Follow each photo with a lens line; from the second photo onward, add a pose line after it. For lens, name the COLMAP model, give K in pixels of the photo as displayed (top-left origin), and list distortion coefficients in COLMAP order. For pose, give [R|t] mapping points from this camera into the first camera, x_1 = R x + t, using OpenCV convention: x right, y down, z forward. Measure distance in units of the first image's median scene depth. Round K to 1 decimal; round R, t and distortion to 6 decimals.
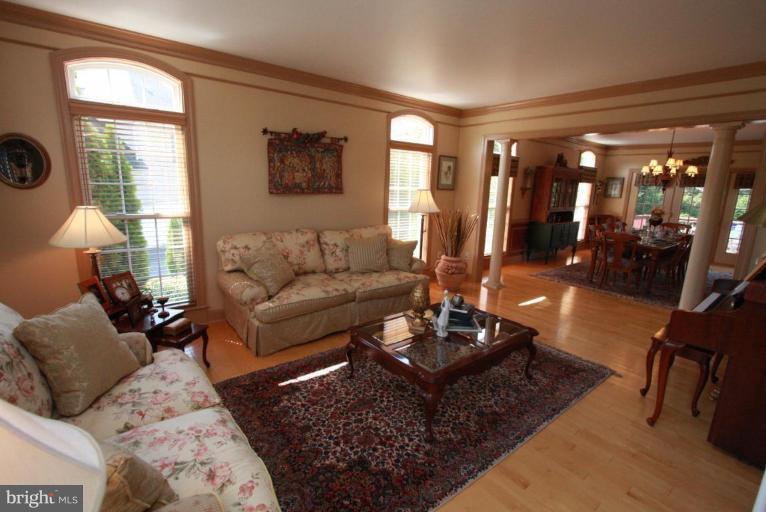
lens RADIAL K [[355.0, 0, 379.4], [0, 355.0, 258.2], [0, 0, 1]] dist [-0.017449, -0.000281]
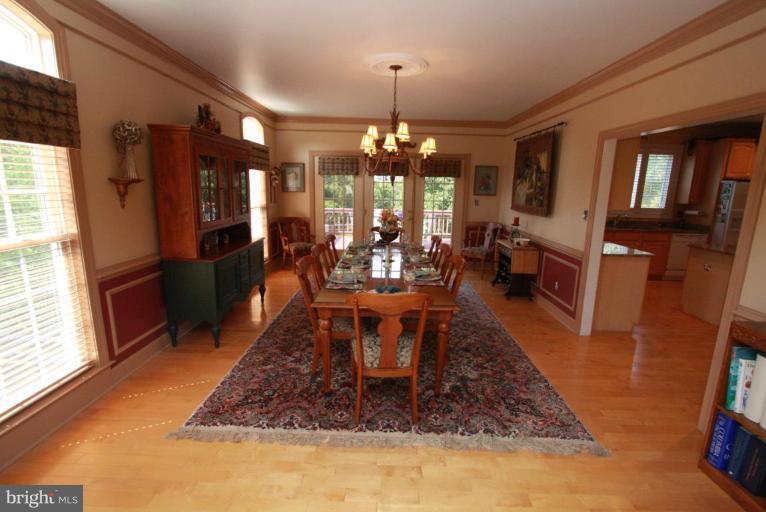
lens RADIAL K [[355.0, 0, 381.0], [0, 355.0, 254.6], [0, 0, 1]] dist [-0.017449, -0.000281]
pose [[0.628408, -0.164066, 0.760385, 0.244216], [0.154552, 0.984350, 0.084663, -0.092662], [-0.762376, 0.064317, 0.643930, 0.476135]]
